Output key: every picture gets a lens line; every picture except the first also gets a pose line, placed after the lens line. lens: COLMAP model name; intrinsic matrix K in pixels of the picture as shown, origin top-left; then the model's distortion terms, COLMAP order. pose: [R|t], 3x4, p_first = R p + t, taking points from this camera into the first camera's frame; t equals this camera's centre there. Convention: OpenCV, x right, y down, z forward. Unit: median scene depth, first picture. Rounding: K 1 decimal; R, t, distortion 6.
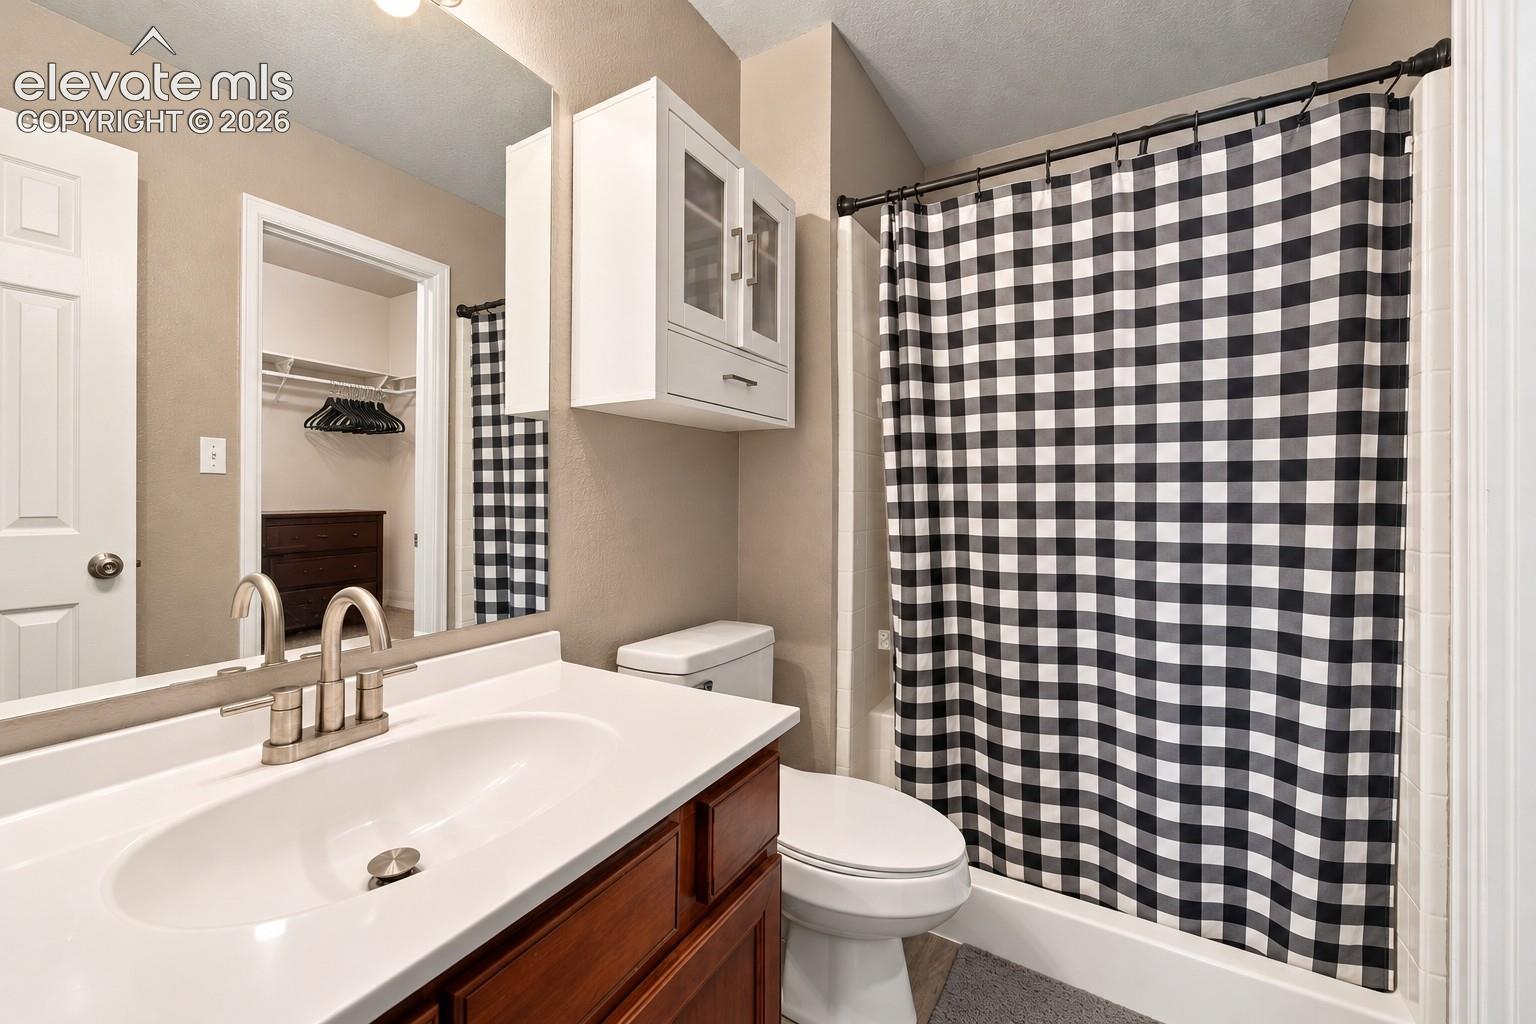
lens RADIAL K [[596.9, 0, 767.3], [0, 596.9, 506.1], [0, 0, 1]] dist [-0.000294, -0.000024]
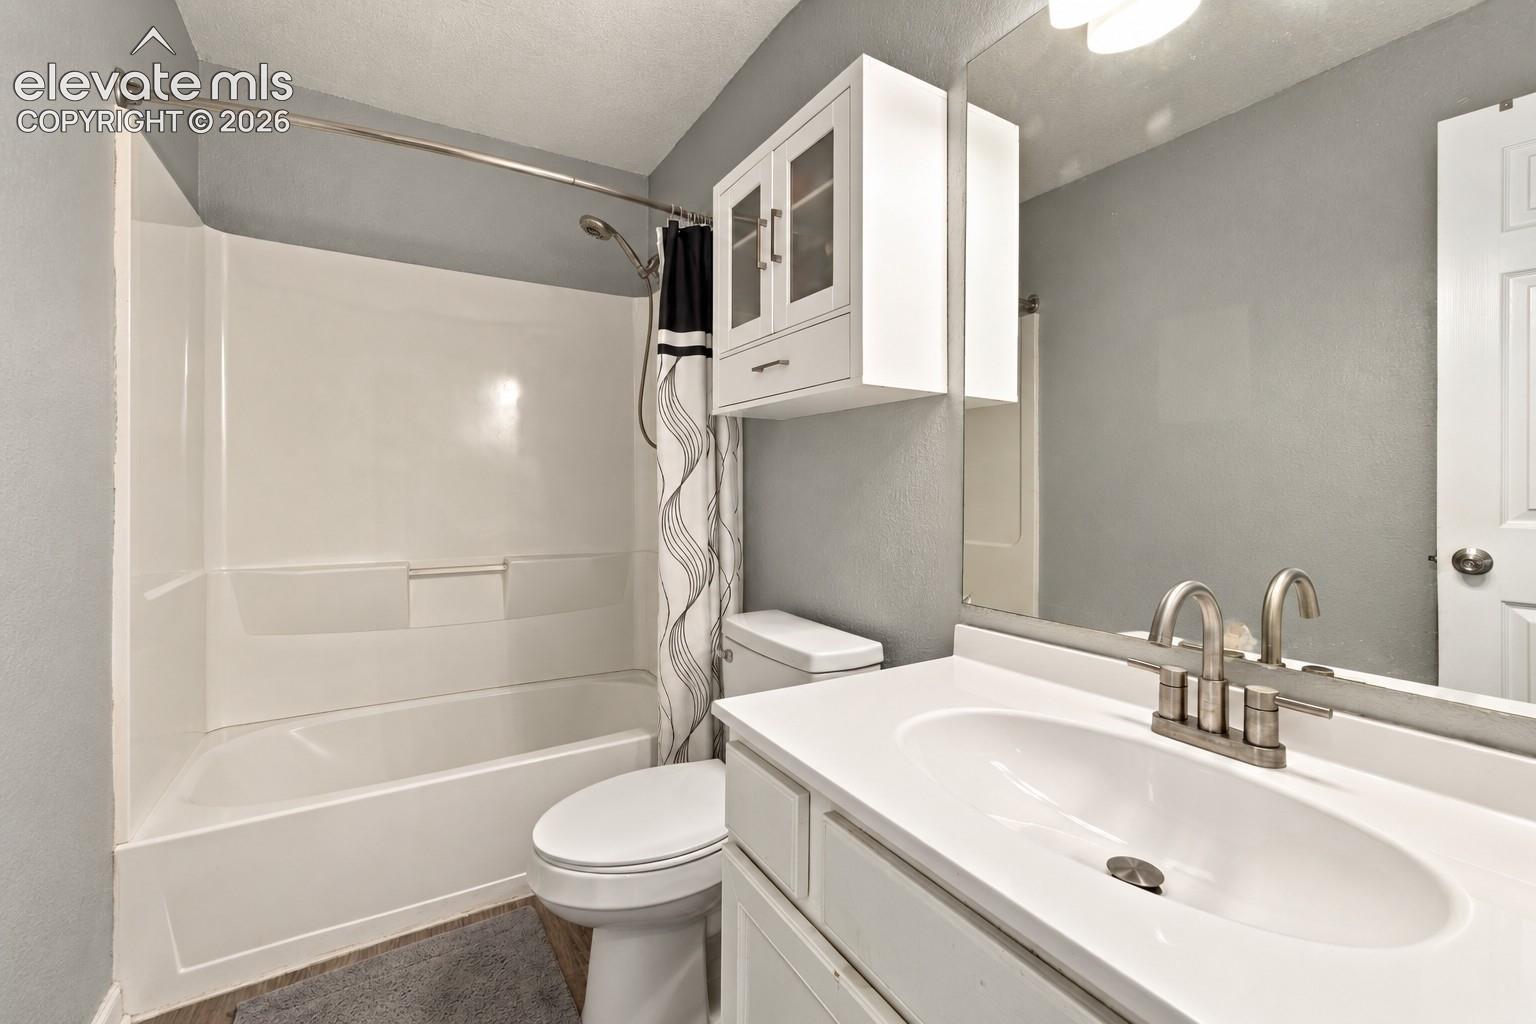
lens RADIAL K [[650.4, 0, 767.9], [0, 650.4, 489.8], [0, 0, 1]] dist [0.000344, 0.000032]
pose [[-0.470808, -0.007625, -0.882203, 0.560032], [-0.008061, 0.999958, -0.004341, -0.000462], [0.882199, 0.005068, -0.470849, 0.937723]]
